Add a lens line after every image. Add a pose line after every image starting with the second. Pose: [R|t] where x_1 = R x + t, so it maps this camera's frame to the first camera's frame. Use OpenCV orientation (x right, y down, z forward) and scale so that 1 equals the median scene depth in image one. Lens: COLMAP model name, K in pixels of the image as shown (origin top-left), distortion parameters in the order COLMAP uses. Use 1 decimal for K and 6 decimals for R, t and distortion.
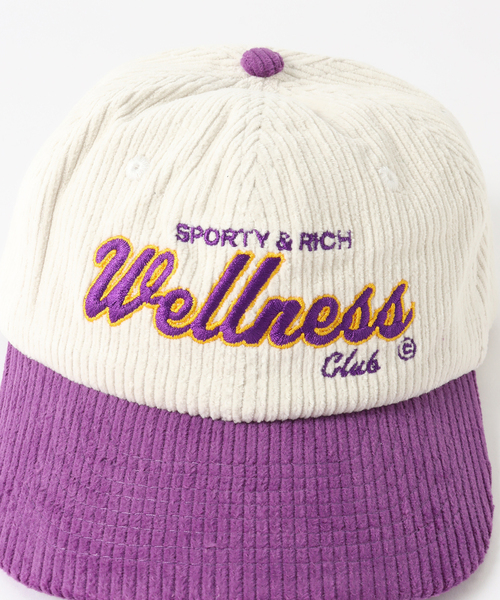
lens RADIAL K [[988.7, 0, 249.3], [0, 988.7, 299.9], [0, 0, 1]] dist [-0.025854, 0.008091]
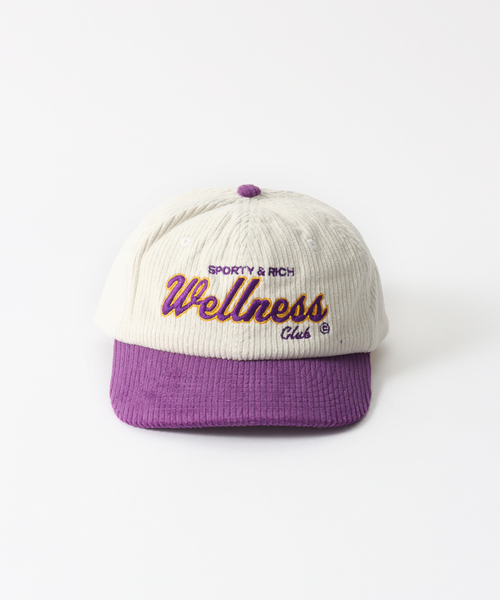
lens RADIAL K [[995.9, 0, 250.0], [0, 995.9, 300.0], [0, 0, 1]] dist [0.010566, 0.000127]
pose [[0.999814, -0.015937, 0.010893, -0.011578], [0.017336, 0.989501, -0.143480, 0.292361], [-0.008491, 0.143642, 0.989593, -1.038561]]
